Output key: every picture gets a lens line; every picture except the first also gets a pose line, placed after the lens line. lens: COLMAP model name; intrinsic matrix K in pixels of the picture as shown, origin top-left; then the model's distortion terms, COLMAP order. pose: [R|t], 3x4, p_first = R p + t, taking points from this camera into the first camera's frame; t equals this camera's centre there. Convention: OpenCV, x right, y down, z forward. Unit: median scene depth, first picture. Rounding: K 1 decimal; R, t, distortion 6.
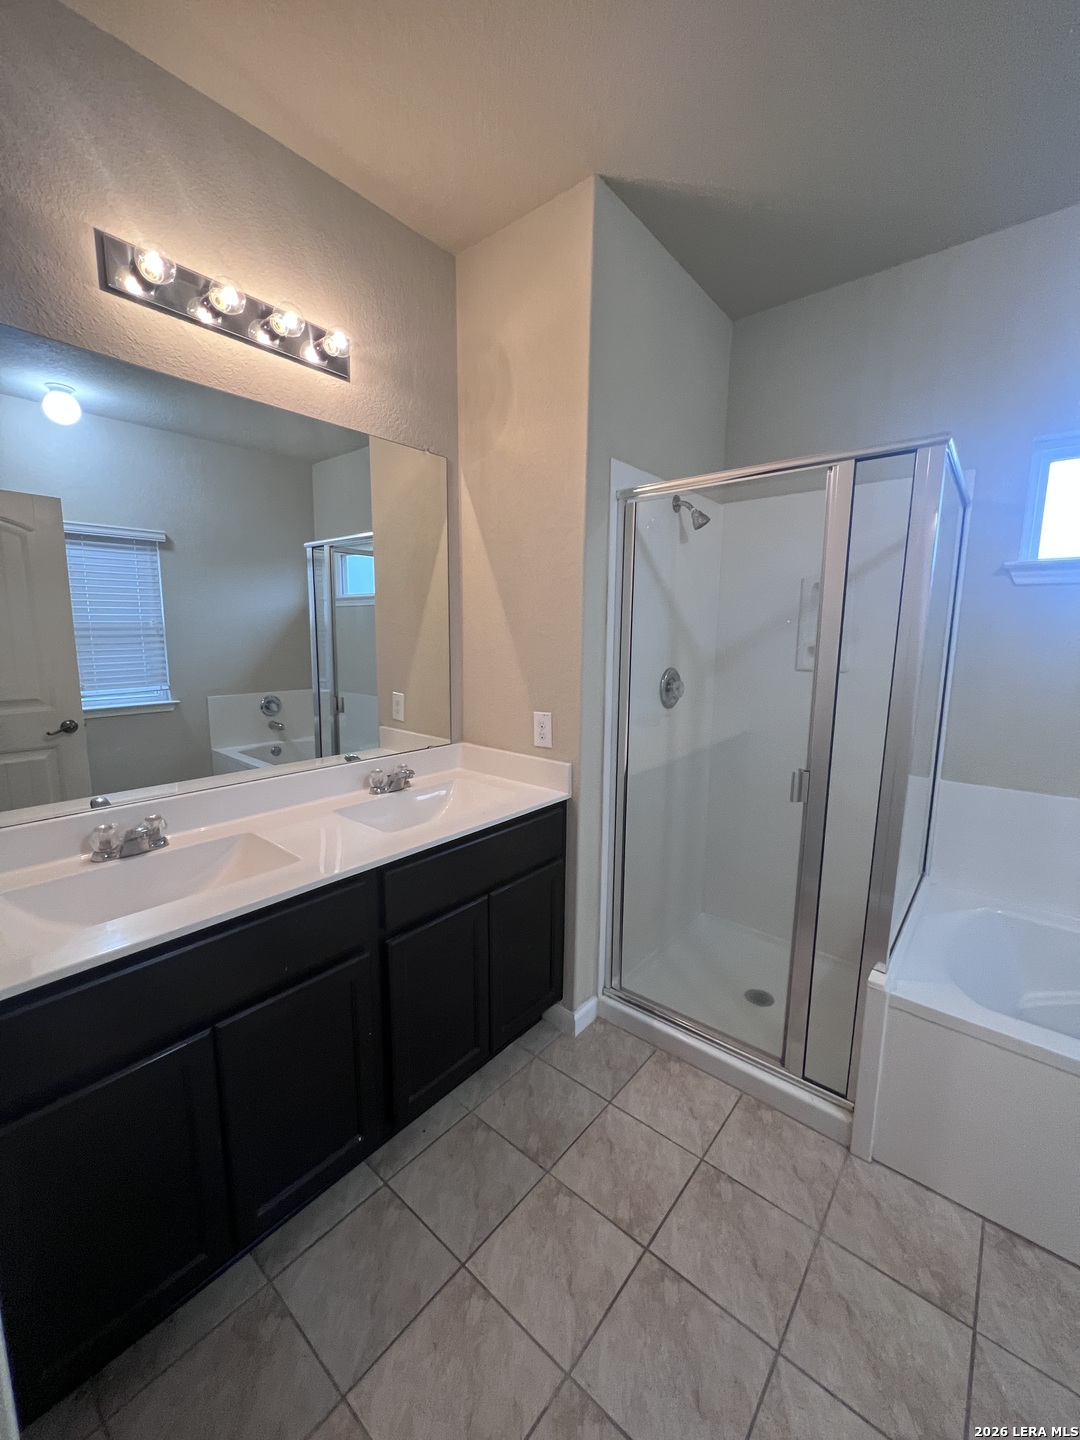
lens RADIAL K [[574.4, 0, 540.0], [0, 574.4, 720.0], [0, 0, 1]] dist [0.001915, 0.000075]
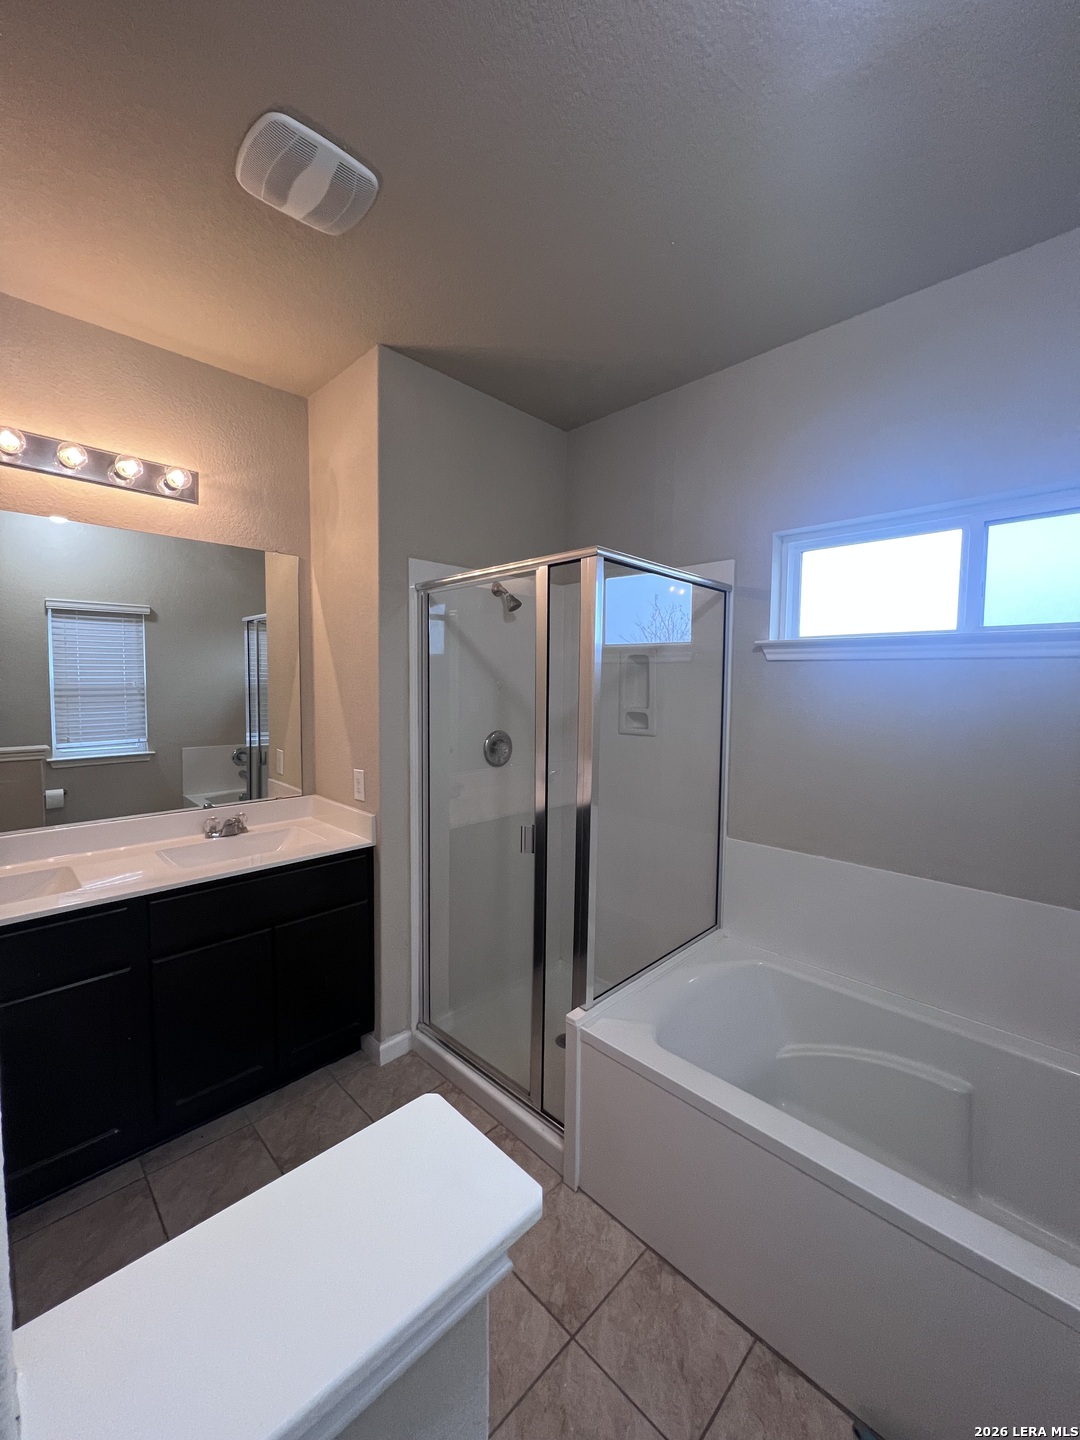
lens RADIAL K [[574.4, 0, 540.0], [0, 574.4, 720.0], [0, 0, 1]] dist [0.001915, 0.000075]
pose [[0.996304, 0.005391, -0.085724, 0.437726], [-0.012726, 0.996279, -0.085247, -0.018408], [0.084945, 0.086023, 0.992665, -0.118398]]
